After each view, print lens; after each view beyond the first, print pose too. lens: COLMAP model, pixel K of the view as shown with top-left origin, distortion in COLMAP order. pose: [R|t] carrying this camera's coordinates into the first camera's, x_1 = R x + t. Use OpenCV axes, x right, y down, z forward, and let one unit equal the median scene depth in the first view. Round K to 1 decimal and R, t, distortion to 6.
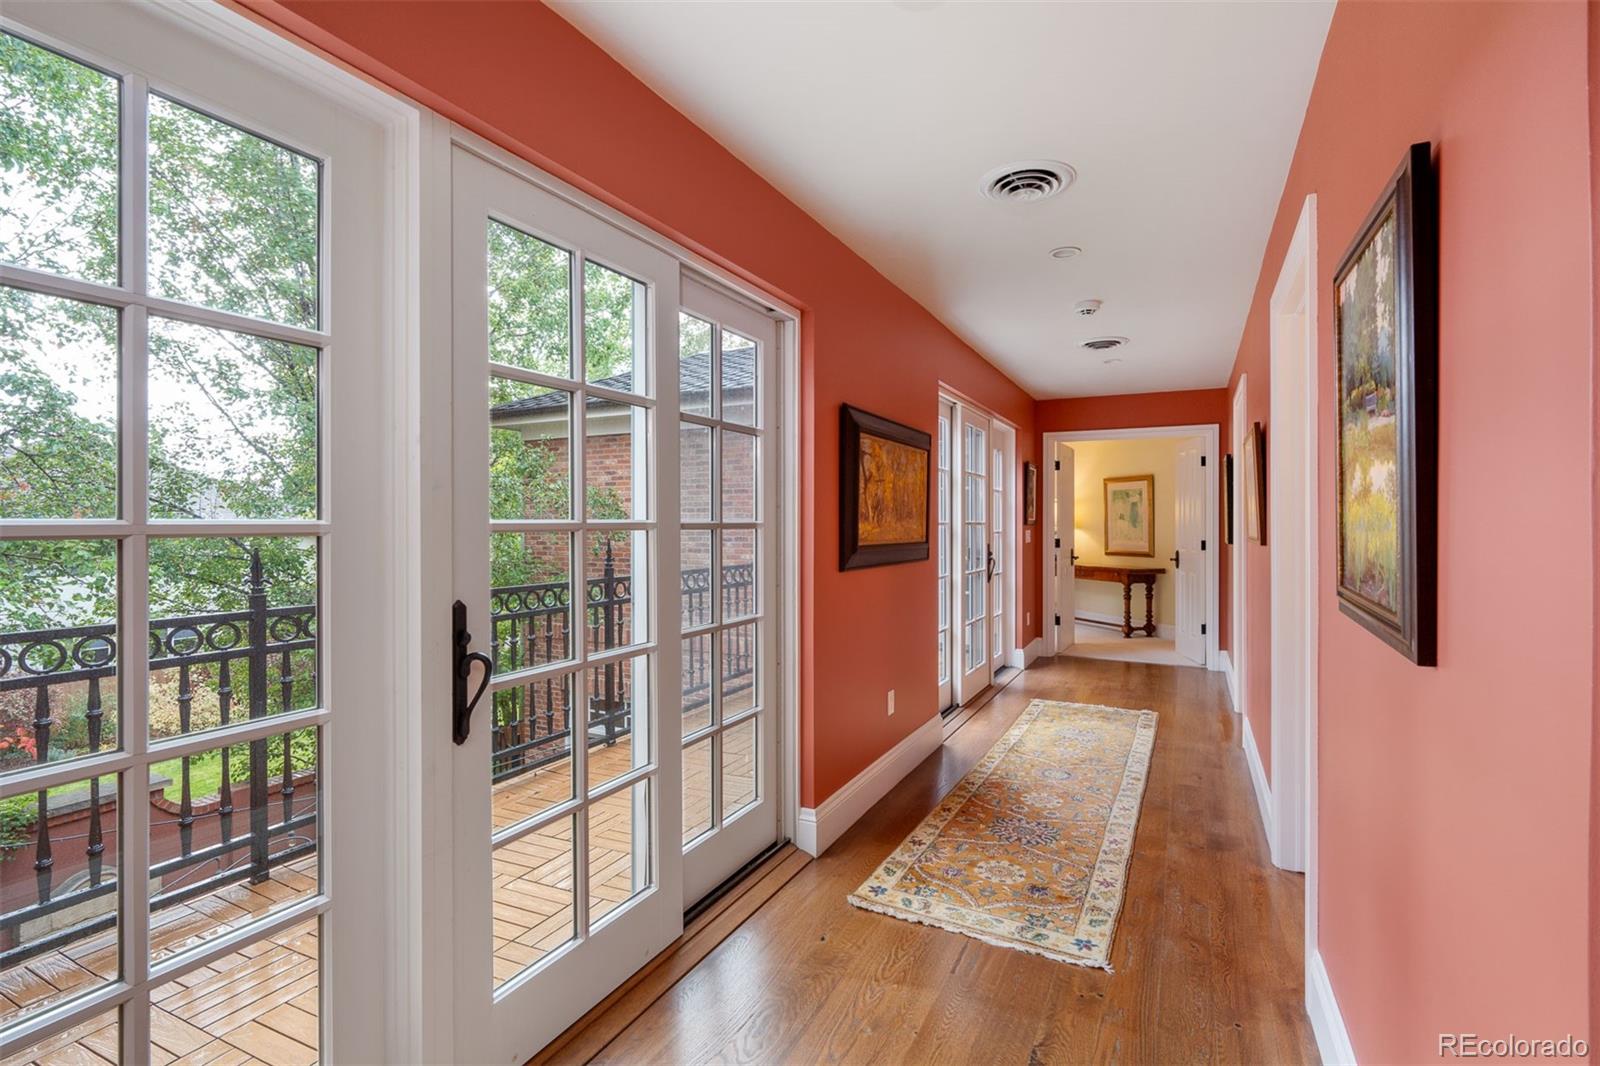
lens RADIAL K [[769.5, 0, 799.3], [0, 769.5, 526.9], [0, 0, 1]] dist [0.000467, 0.000016]
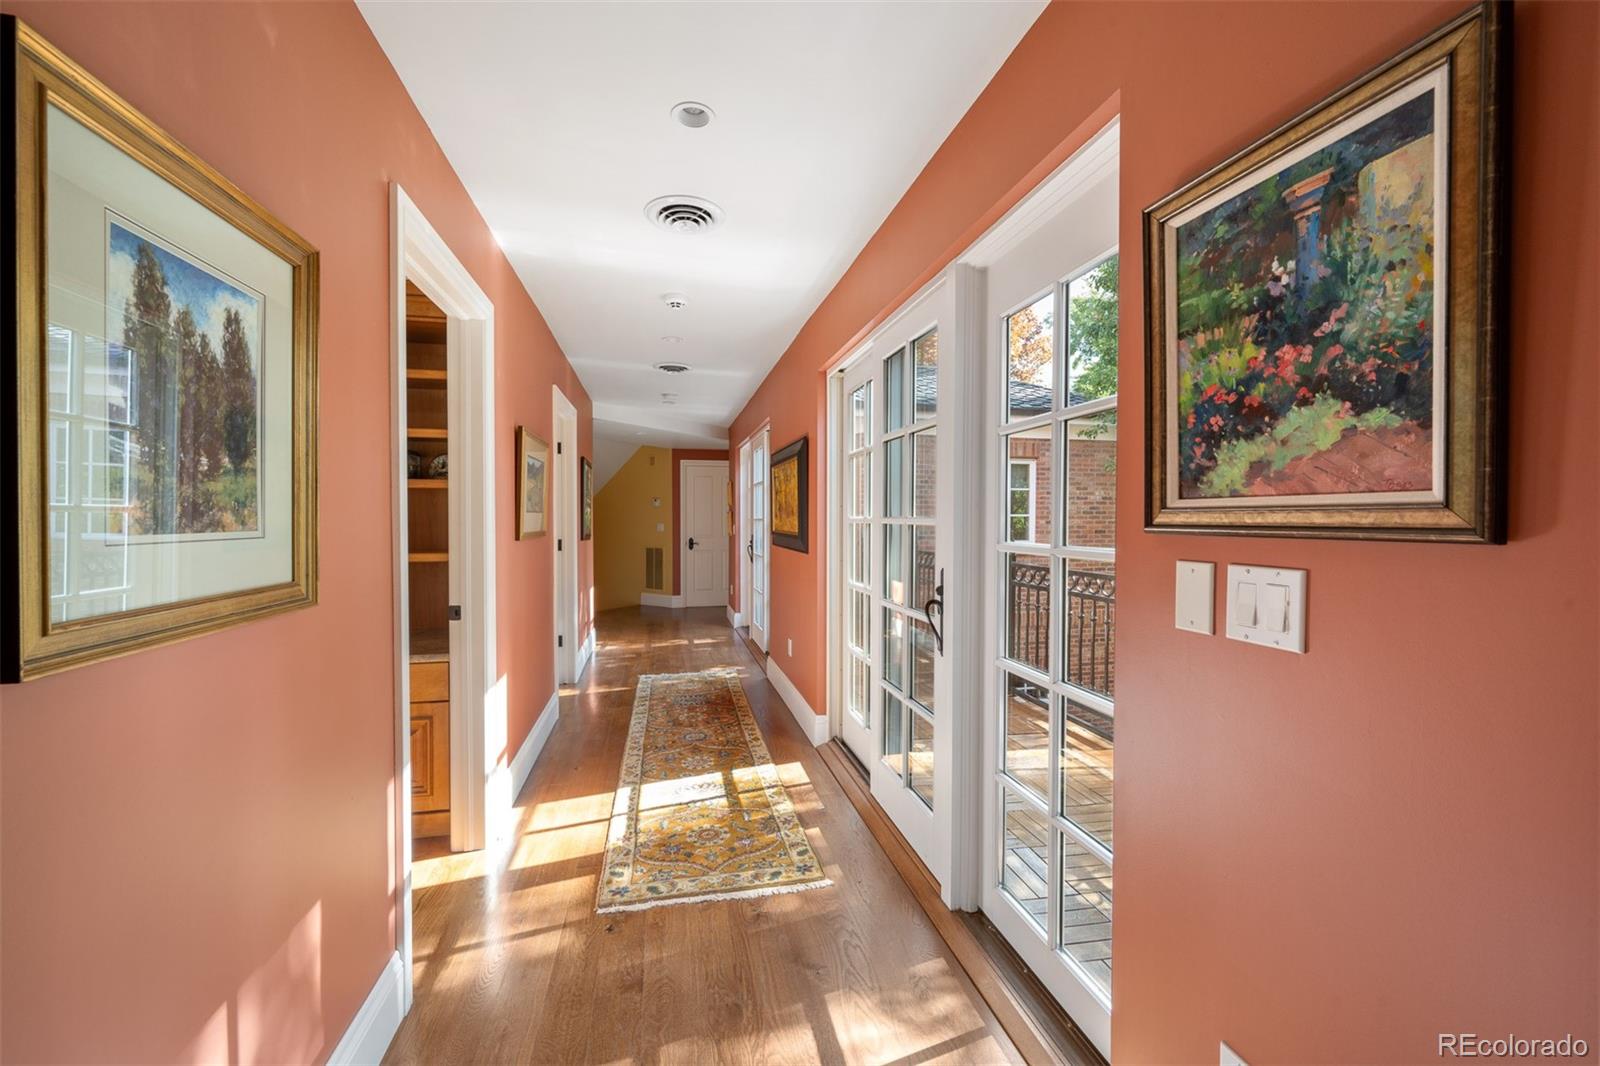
lens RADIAL K [[642.9, 0, 797.4], [0, 642.9, 524.7], [0, 0, 1]] dist [-0.001779, 0.000361]
pose [[-0.777299, 0.007829, -0.629083, 0.773183], [-0.000859, 0.999908, 0.013506, -0.018039], [0.629131, 0.011039, -0.777221, 1.731248]]
